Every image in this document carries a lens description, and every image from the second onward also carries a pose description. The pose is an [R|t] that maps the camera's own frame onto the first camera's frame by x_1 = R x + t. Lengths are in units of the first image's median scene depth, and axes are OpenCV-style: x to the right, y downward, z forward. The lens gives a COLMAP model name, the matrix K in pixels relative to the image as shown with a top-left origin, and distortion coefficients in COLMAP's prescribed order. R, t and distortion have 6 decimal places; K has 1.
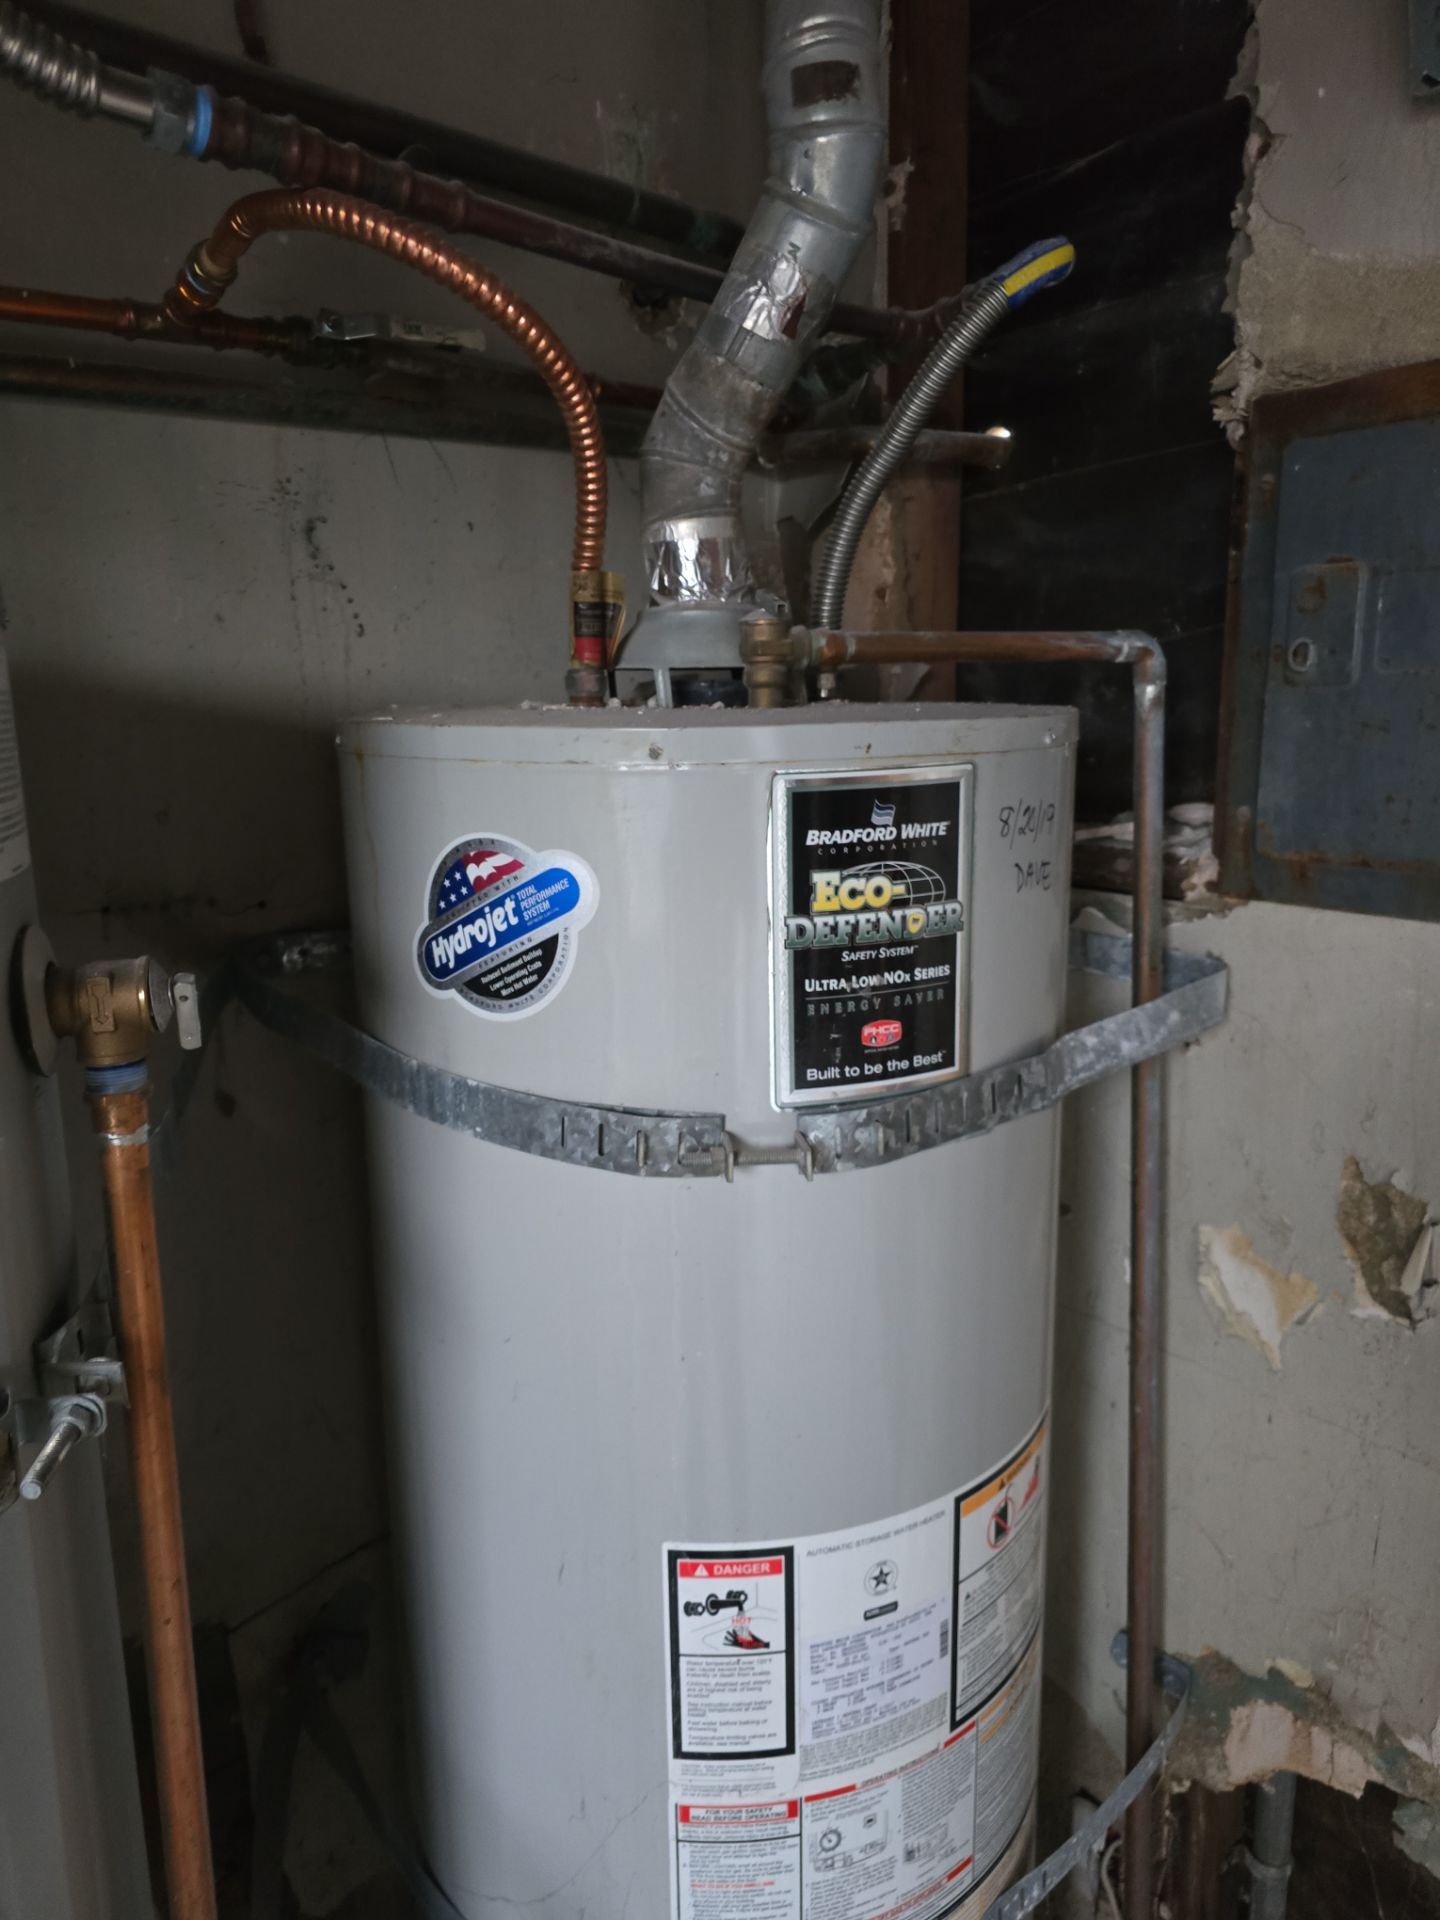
lens RADIAL K [[1293.6, 0, 714.0], [0, 1293.6, 953.3], [0, 0, 1]] dist [0.056246, -0.062261]
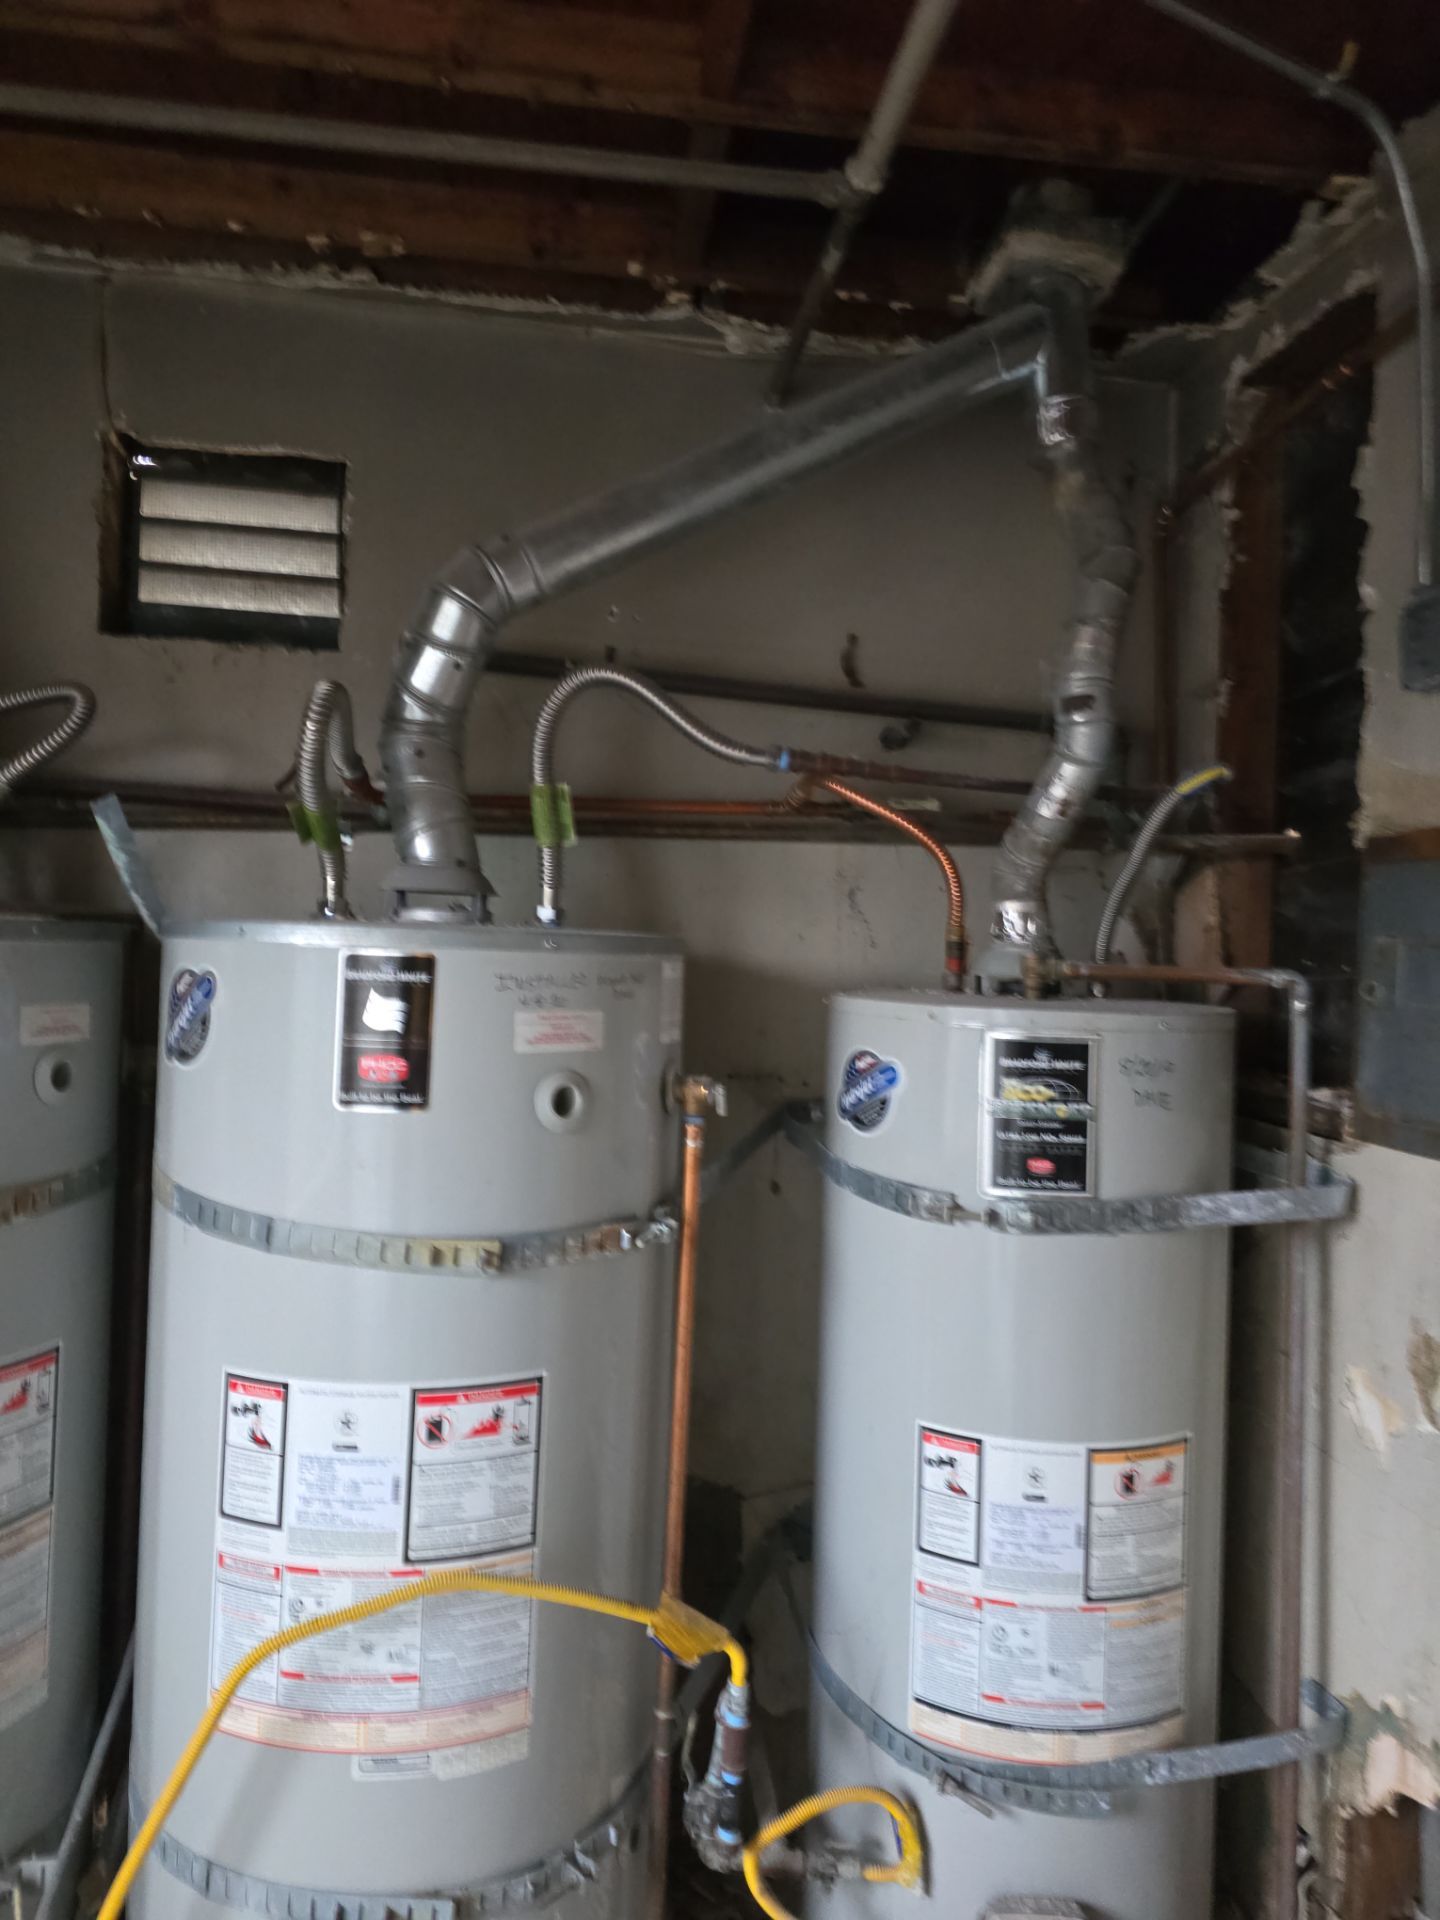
lens RADIAL K [[1288.3, 0, 722.6], [0, 1288.3, 954.5], [0, 0, 1]] dist [0.055338, -0.046570]
pose [[0.862228, 0.046650, -0.504368, 0.639909], [-0.143836, 0.977308, -0.155498, 0.113745], [0.485669, 0.206621, 0.849372, -0.906452]]
